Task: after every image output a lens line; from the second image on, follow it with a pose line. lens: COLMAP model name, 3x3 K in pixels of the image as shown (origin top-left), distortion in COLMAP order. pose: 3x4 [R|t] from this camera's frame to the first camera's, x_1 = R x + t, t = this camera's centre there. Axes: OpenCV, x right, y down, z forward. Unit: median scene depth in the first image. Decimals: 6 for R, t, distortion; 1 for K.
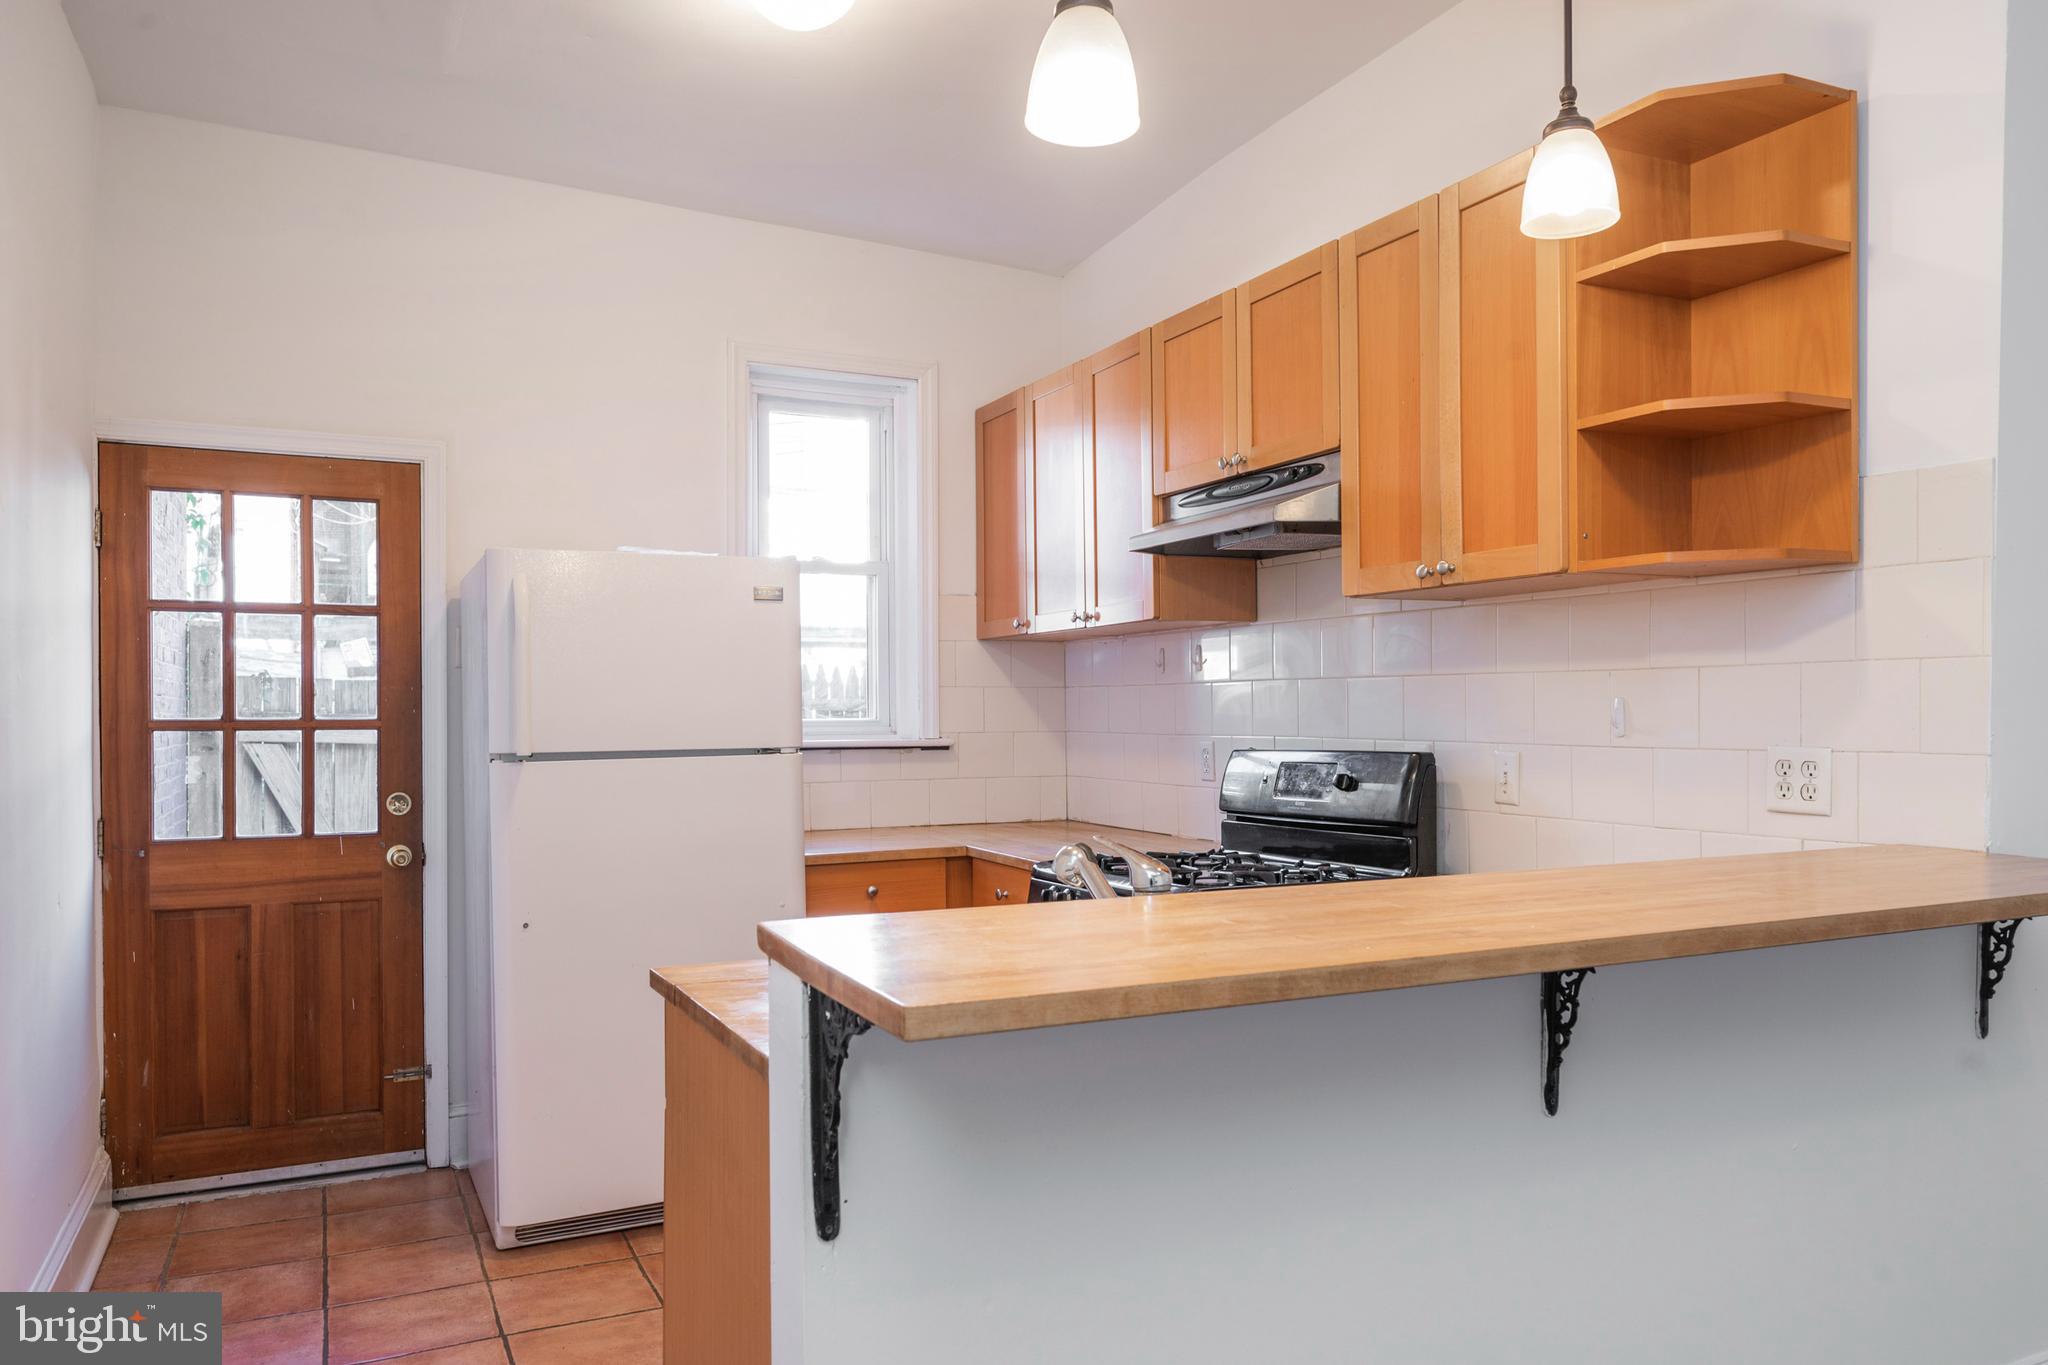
lens RADIAL K [[1415.4, 0, 1024.7], [0, 1415.4, 695.6], [0, 0, 1]] dist [-0.000940, -0.000663]
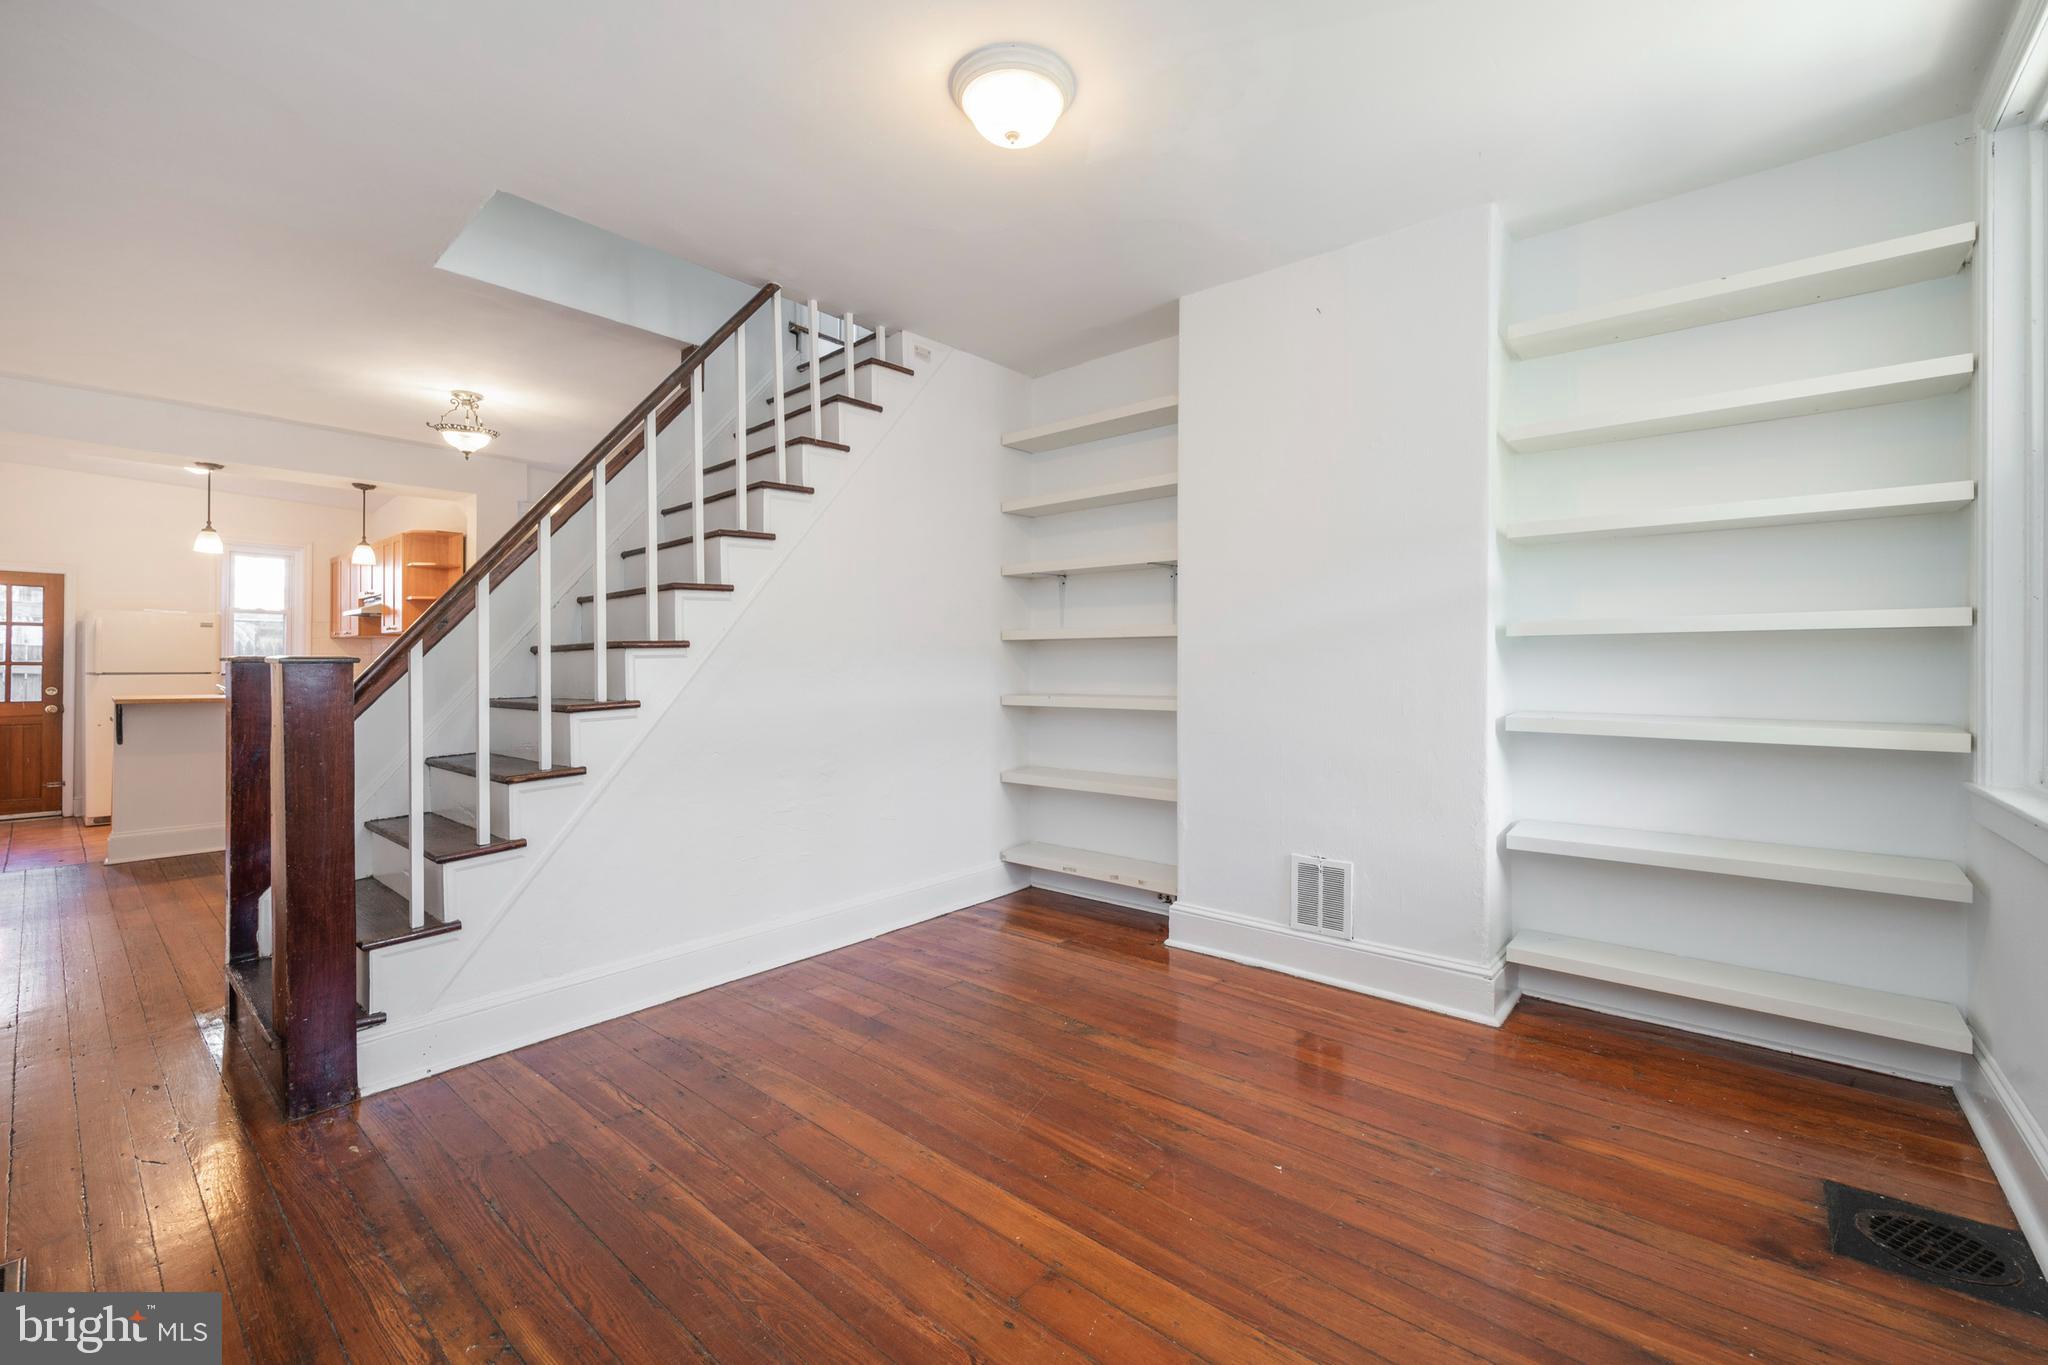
lens RADIAL K [[851.9, 0, 1031.6], [0, 851.9, 659.0], [0, 0, 1]] dist [0.000651, 0.000148]
pose [[0.918373, 0.015429, 0.395416, 0.706577], [-0.014110, 0.999881, -0.006245, -0.006624], [-0.395465, 0.000156, 0.918481, -1.392599]]
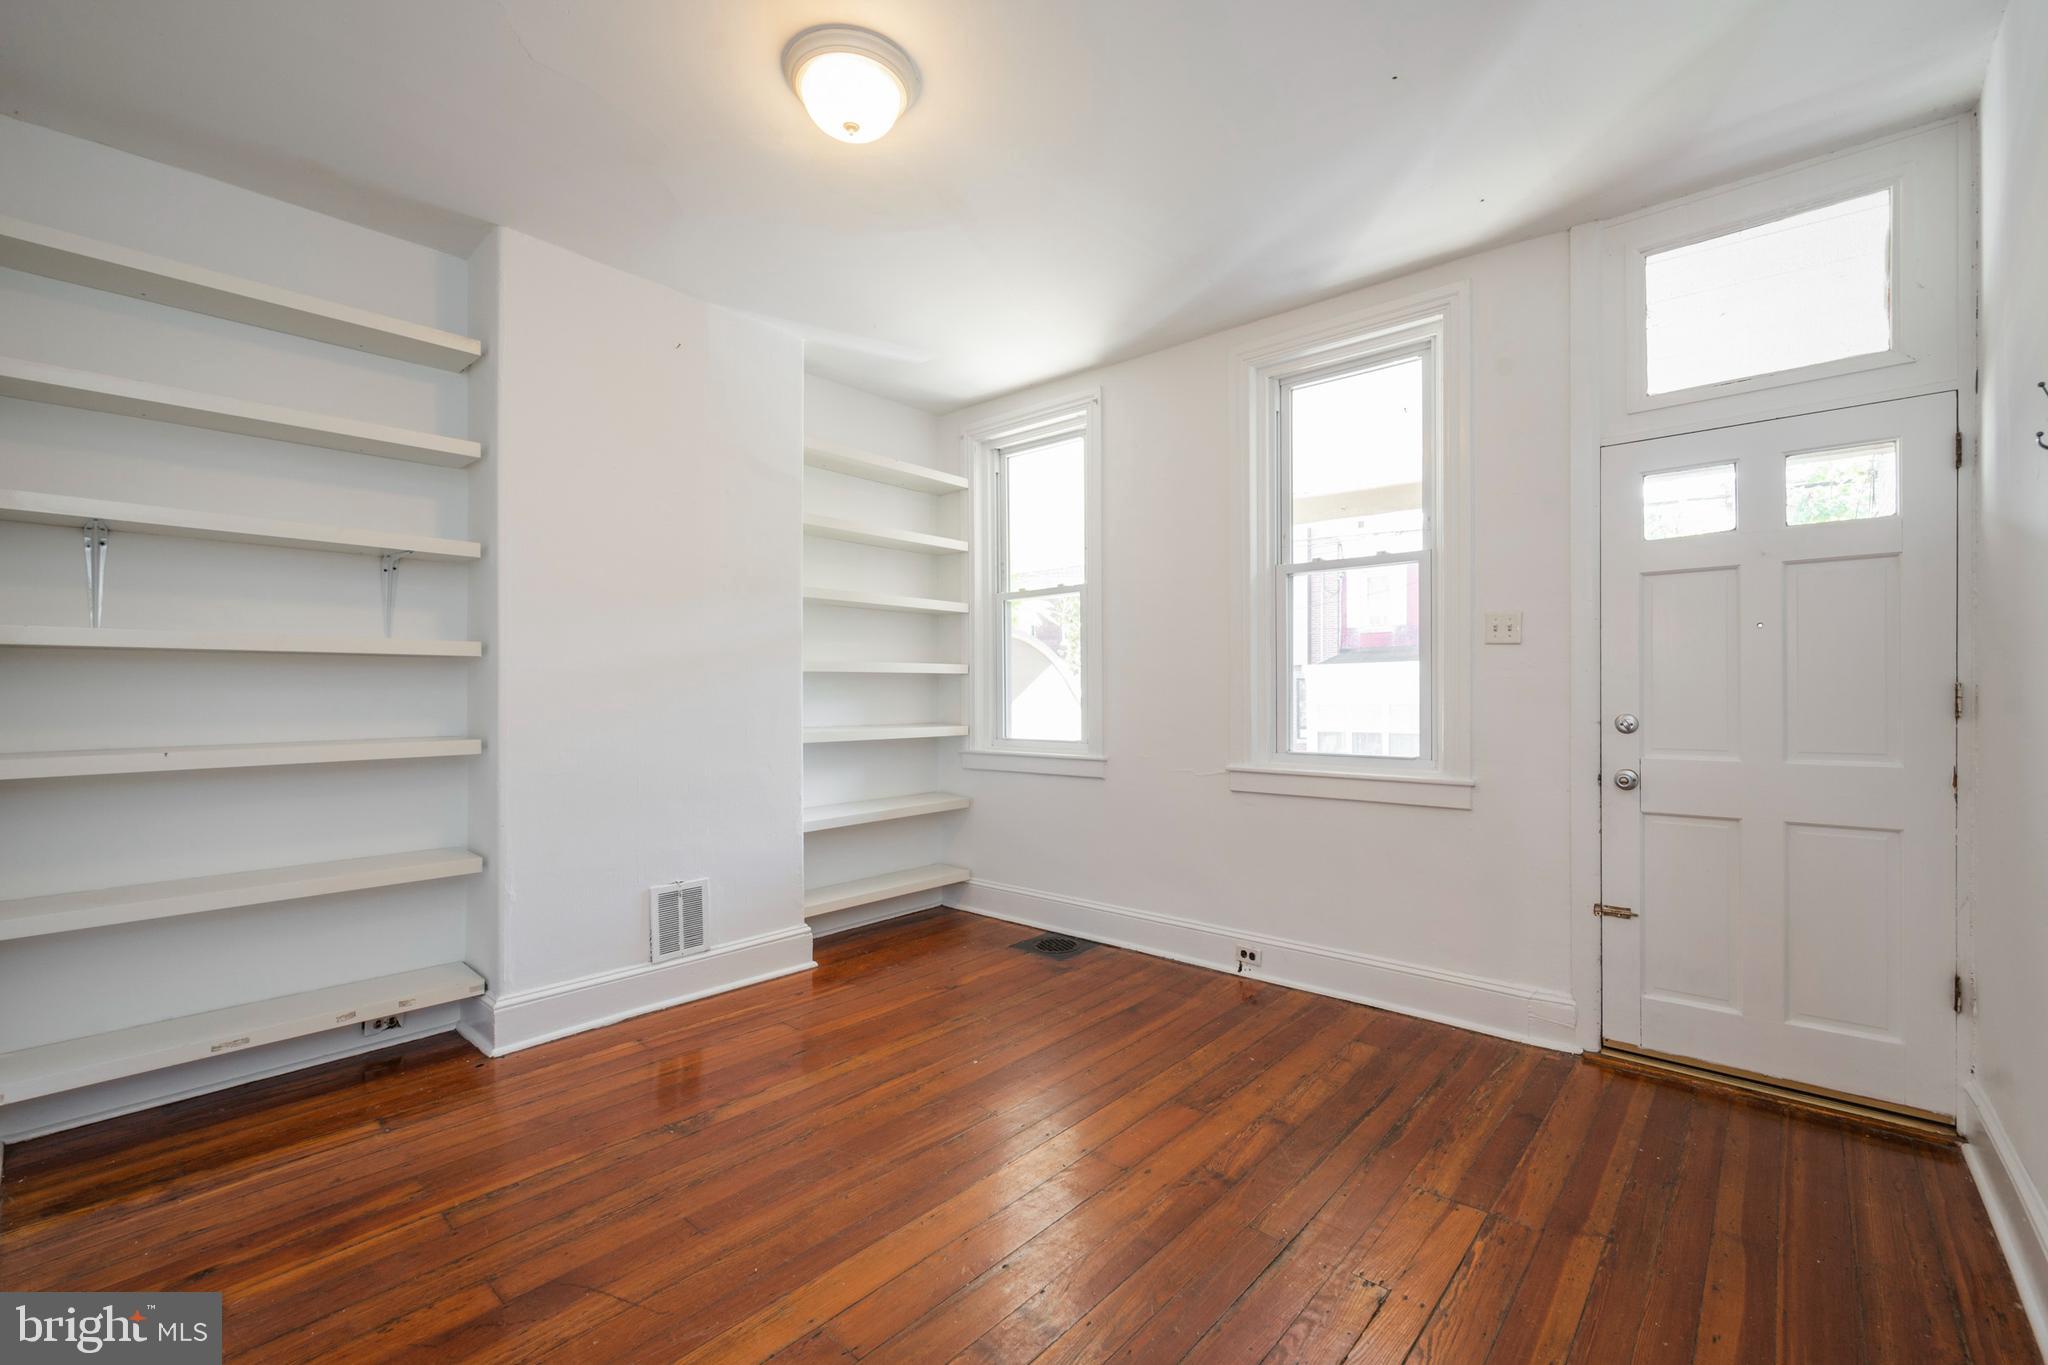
lens RADIAL K [[887.5, 0, 1024.0], [0, 887.5, 682.5], [0, 0, 1]] dist [-0.000035, 0.000116]
pose [[-0.388491, 0.017282, 0.921291, -1.594466], [-0.003185, 0.999793, -0.020098, 0.009339], [-0.921447, -0.010742, -0.388355, 2.958142]]
